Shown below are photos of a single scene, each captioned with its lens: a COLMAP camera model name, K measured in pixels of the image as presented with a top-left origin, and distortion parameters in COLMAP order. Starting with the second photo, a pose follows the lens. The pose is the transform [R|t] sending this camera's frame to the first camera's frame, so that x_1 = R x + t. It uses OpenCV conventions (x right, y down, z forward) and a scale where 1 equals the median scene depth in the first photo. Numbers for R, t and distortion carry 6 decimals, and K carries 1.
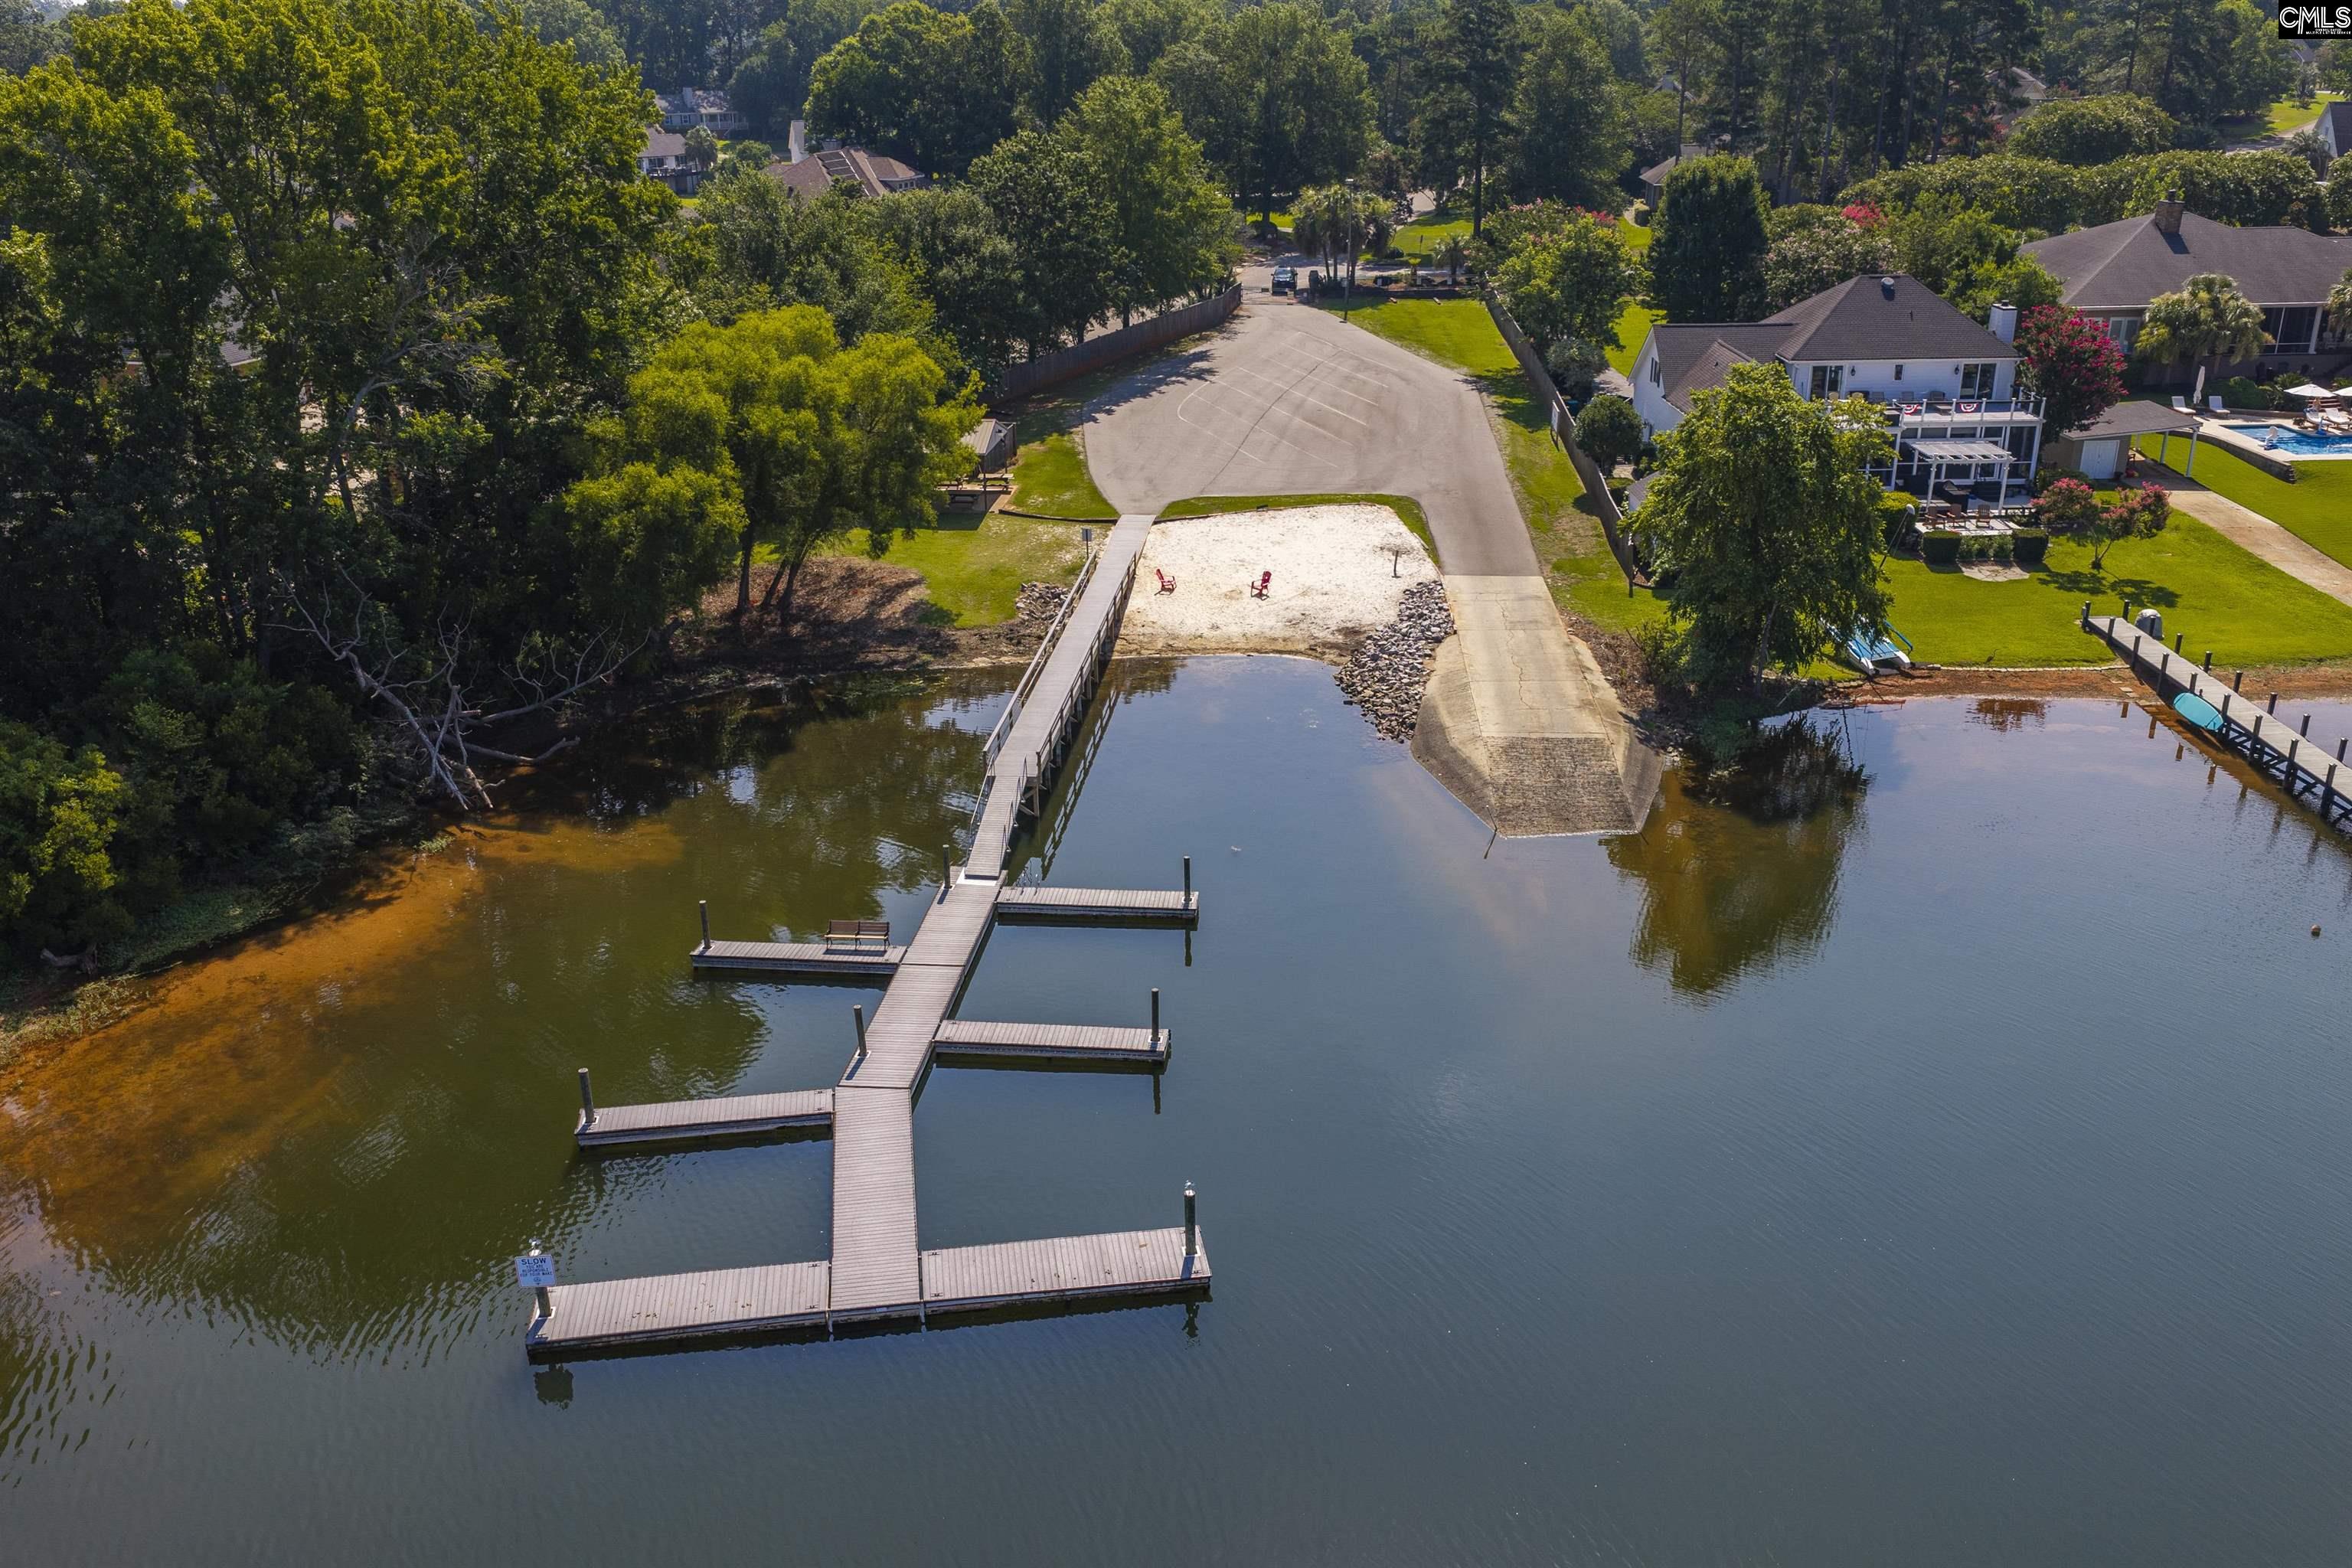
lens RADIAL K [[1952.5, 0, 1176.0], [0, 1952.5, 784.0], [0, 0, 1]] dist [0.009206, -0.007076]
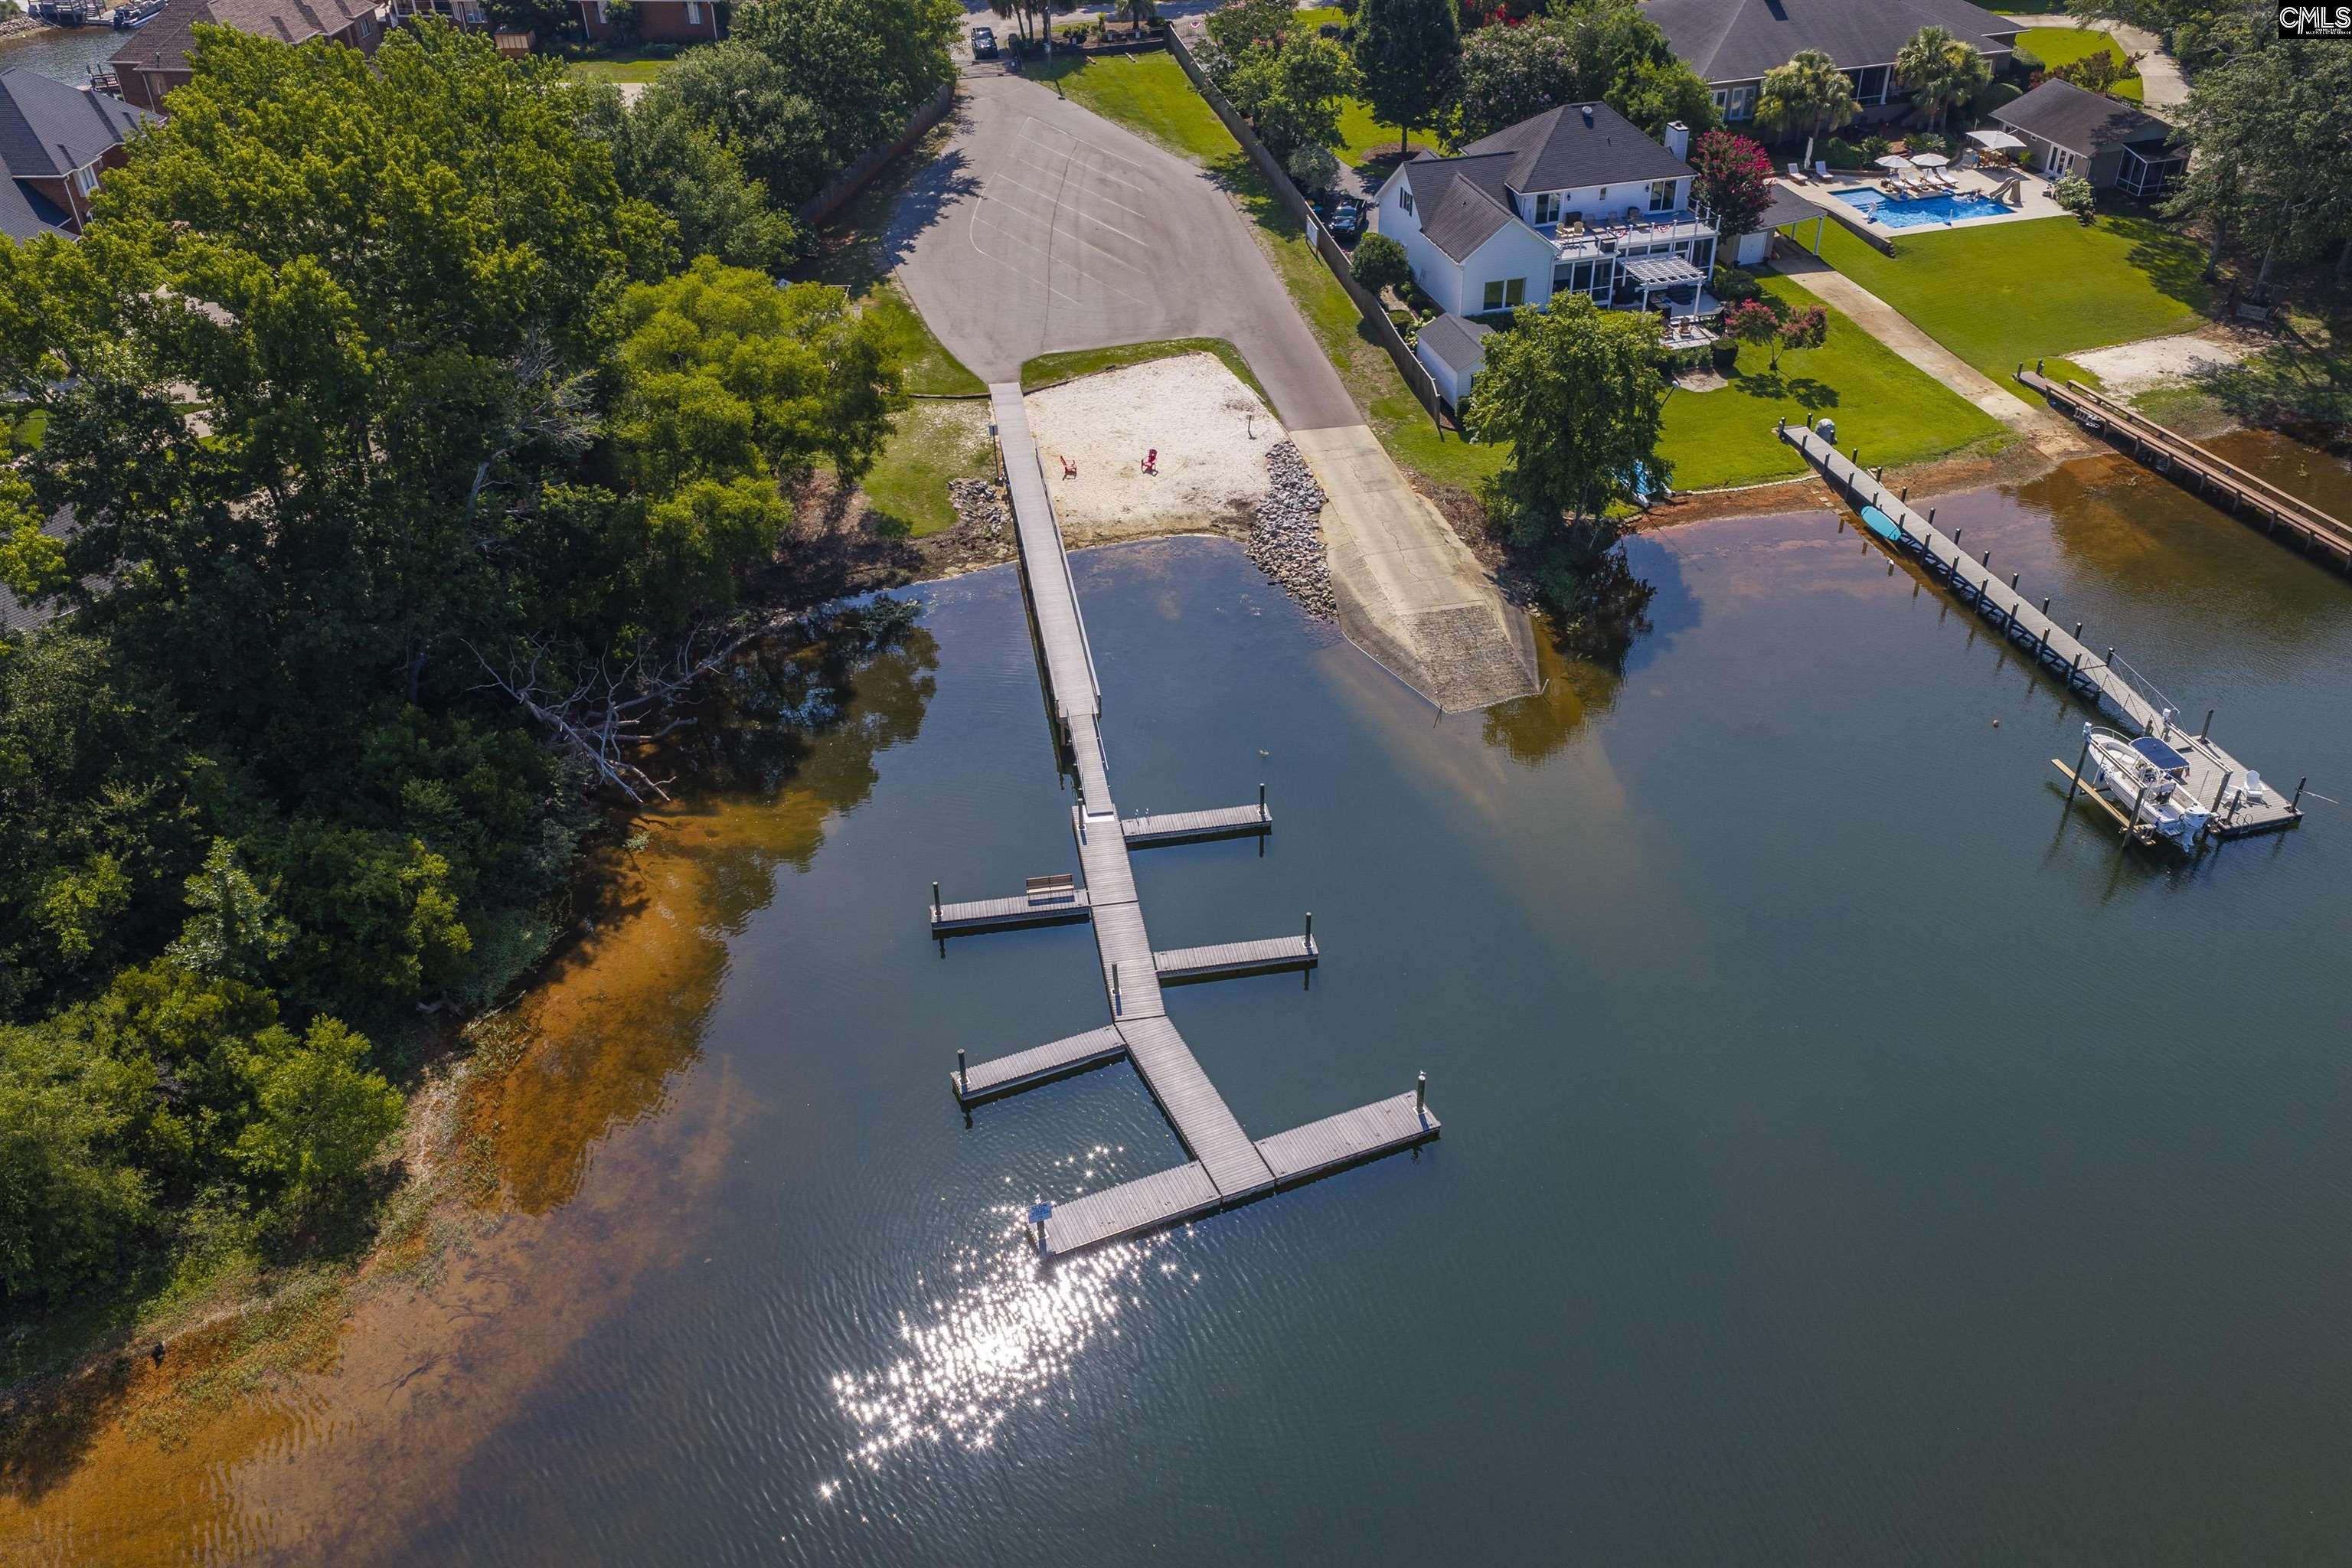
lens RADIAL K [[1952.5, 0, 1176.0], [0, 1952.5, 784.0], [0, 0, 1]] dist [0.009206, -0.007076]
pose [[0.965143, -0.151187, 0.213638, -0.228741], [0.099694, 0.967107, 0.234018, -0.191469], [-0.241991, -0.204562, 0.948470, -0.181434]]
